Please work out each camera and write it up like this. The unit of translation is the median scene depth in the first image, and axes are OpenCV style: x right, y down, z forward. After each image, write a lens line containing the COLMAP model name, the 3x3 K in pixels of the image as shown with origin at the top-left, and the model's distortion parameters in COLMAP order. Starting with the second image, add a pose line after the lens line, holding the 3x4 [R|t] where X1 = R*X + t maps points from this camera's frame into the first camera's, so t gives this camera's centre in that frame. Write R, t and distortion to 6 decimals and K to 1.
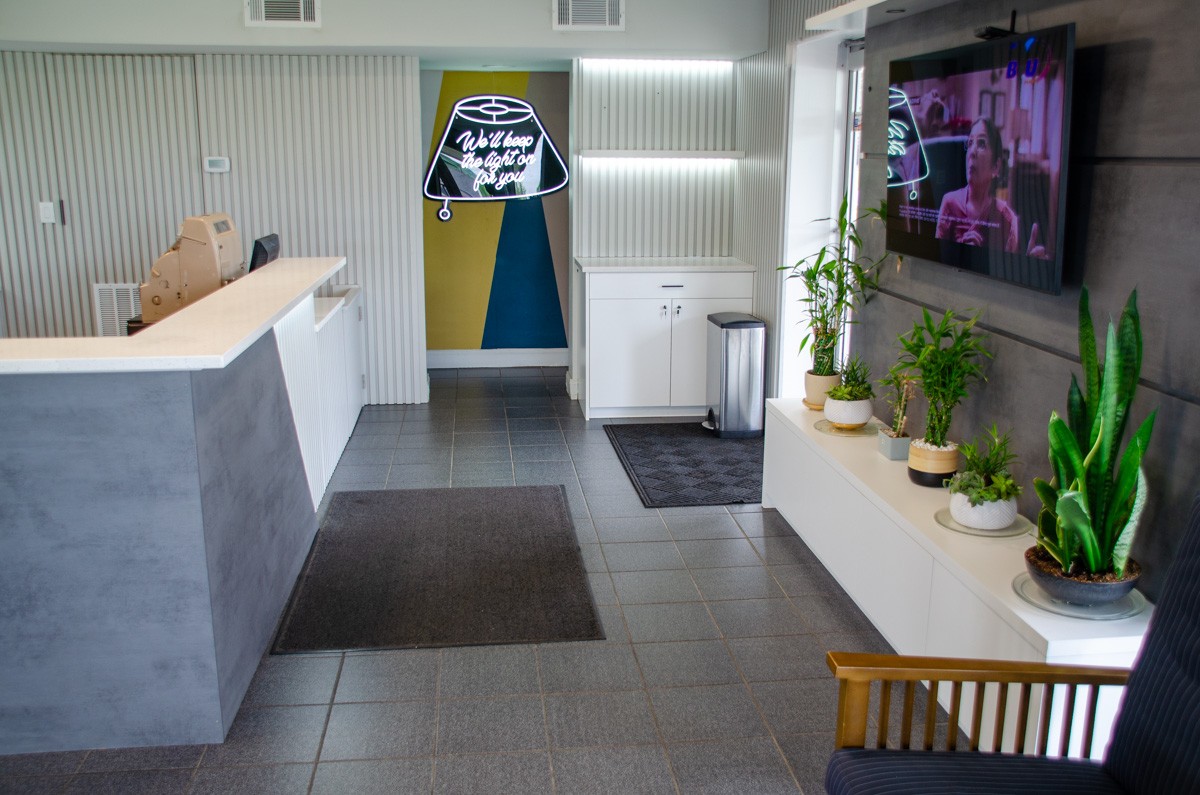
lens RADIAL K [[1056.3, 0, 600.0], [0, 1056.3, 397.5], [0, 0, 1]] dist [-0.007911, 0.004901]
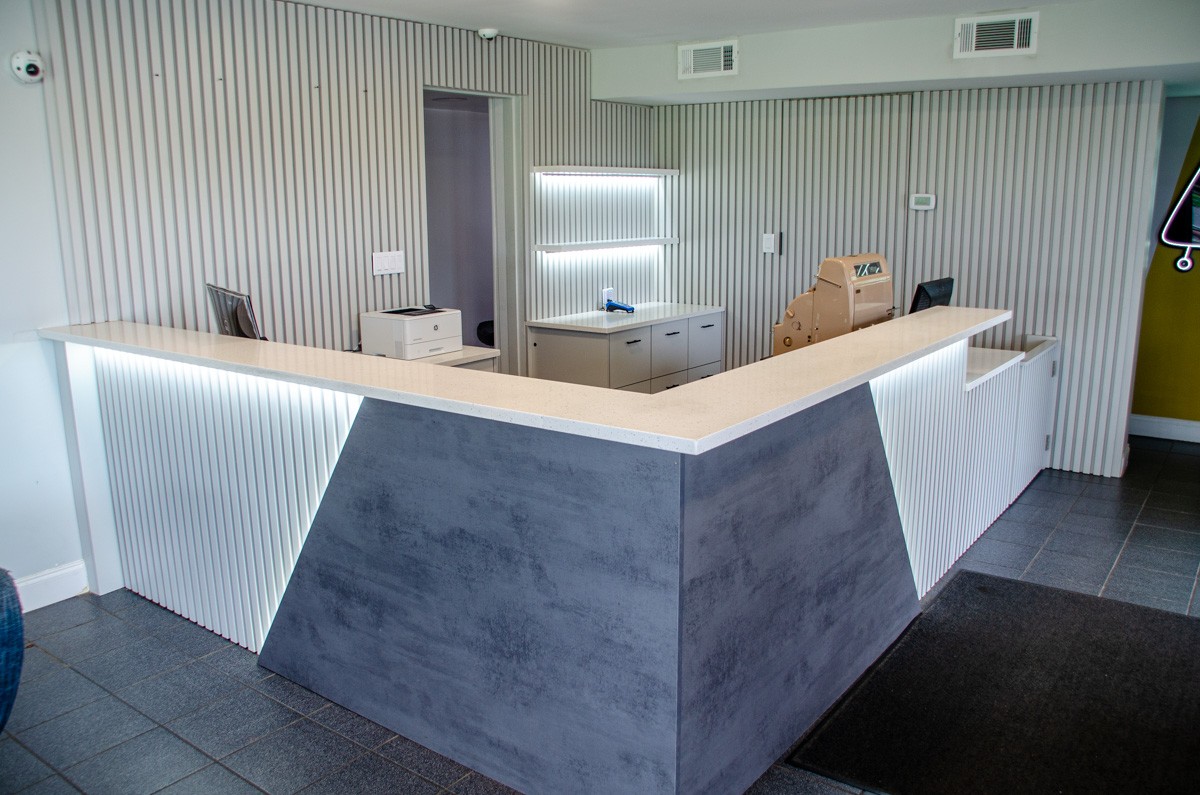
lens RADIAL K [[968.0, 0, 602.1], [0, 968.0, 410.3], [0, 0, 1]] dist [-0.141777, 0.107594]
pose [[0.735918, 0.146176, -0.661104, 0.044128], [-0.145318, 0.987762, 0.056640, -0.055883], [0.661293, 0.054387, 0.748154, 0.237451]]
